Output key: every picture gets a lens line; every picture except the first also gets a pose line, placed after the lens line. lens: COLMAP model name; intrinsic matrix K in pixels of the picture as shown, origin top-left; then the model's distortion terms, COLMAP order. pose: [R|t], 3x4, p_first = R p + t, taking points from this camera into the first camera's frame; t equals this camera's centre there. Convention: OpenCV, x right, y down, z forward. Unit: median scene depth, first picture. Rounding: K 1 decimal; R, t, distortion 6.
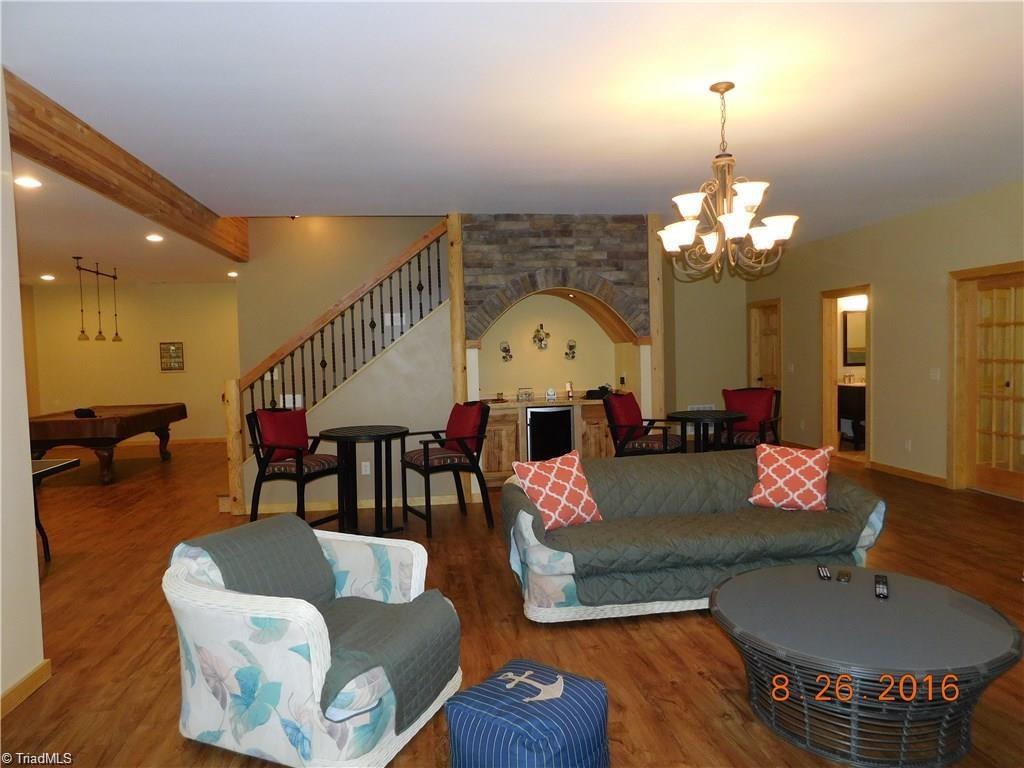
lens RADIAL K [[681.4, 0, 513.4], [0, 681.4, 386.8], [0, 0, 1]] dist [0.040379, 0.001312]
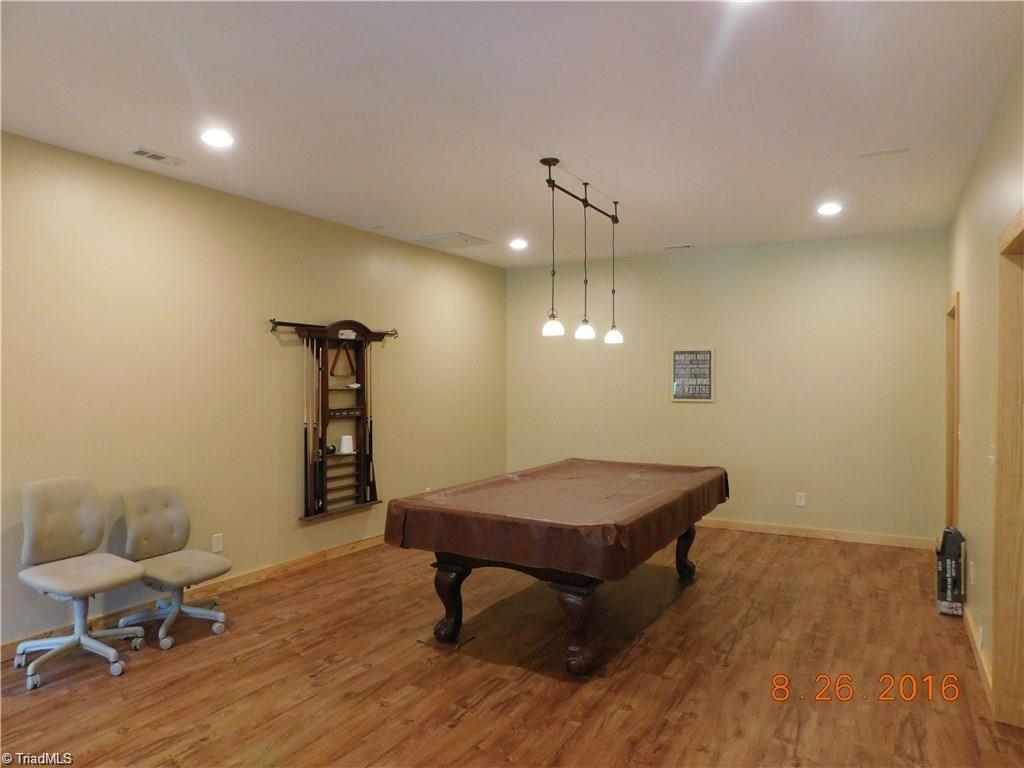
lens RADIAL K [[681.4, 0, 512.6], [0, 681.4, 384.5], [0, 0, 1]] dist [0.040379, 0.001312]
pose [[0.786836, 0.022924, -0.616736, -0.304903], [-0.043954, 0.998854, -0.018950, -0.021384], [0.615595, 0.042018, 0.786942, 0.531722]]
